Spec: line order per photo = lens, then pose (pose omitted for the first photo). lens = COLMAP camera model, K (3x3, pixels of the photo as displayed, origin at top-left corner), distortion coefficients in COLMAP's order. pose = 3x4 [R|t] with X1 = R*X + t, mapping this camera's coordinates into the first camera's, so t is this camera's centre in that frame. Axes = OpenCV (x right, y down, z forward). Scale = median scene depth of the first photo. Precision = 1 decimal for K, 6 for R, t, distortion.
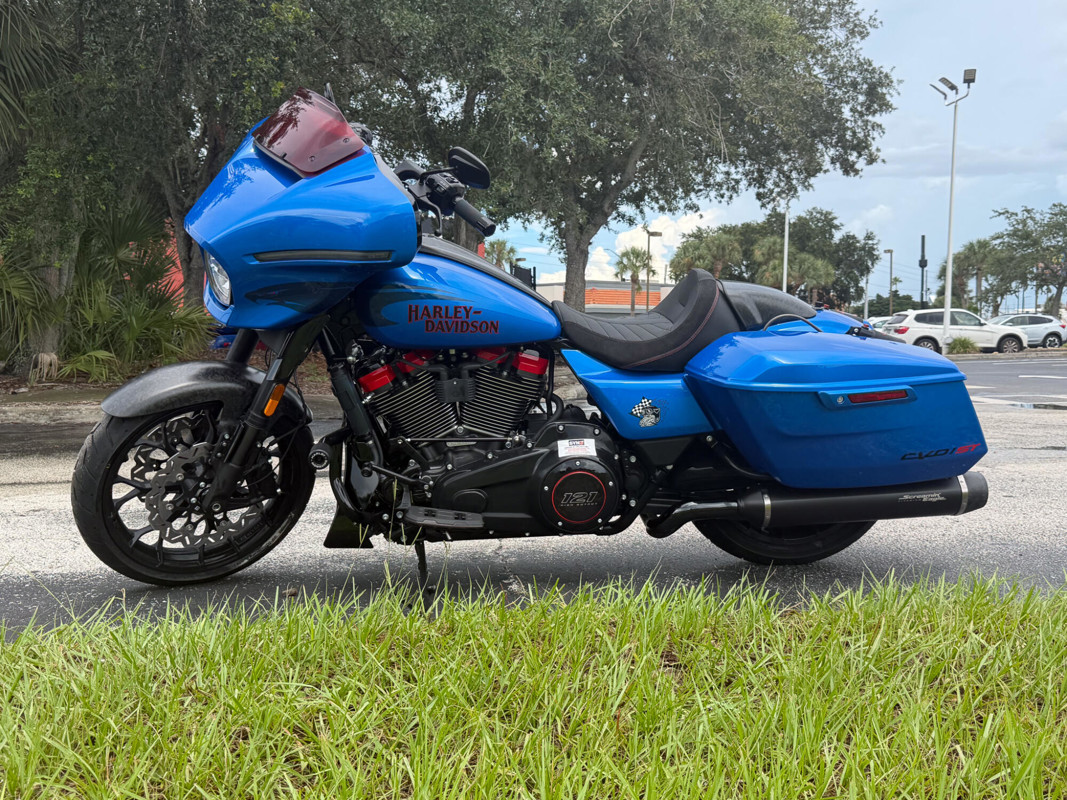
lens RADIAL K [[1070.3, 0, 533.5], [0, 1070.3, 400.0], [0, 0, 1]] dist [0.068677, -0.026376]
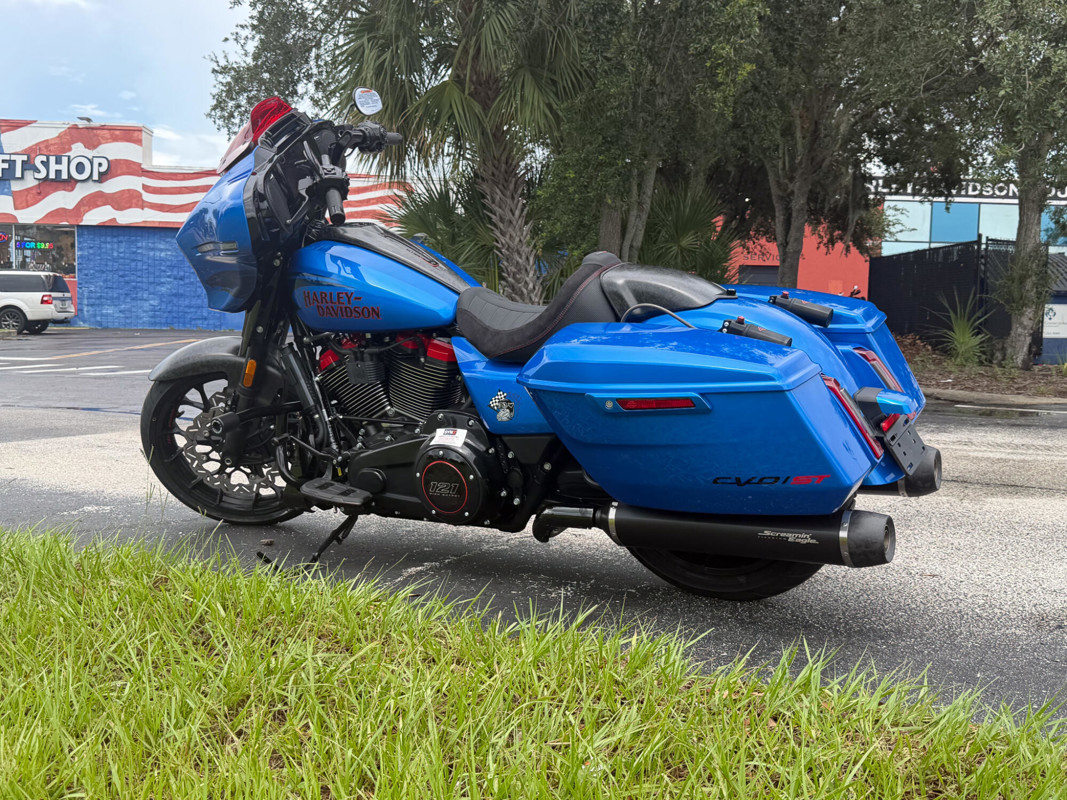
lens RADIAL K [[1081.3, 0, 533.5], [0, 1081.3, 400.0], [0, 0, 1]] dist [0.047373, -0.080014]
pose [[0.795154, 0.063836, -0.603038, 0.684520], [-0.054694, 0.997940, 0.033520, -0.026384], [0.603935, 0.006329, 0.797008, 0.250191]]
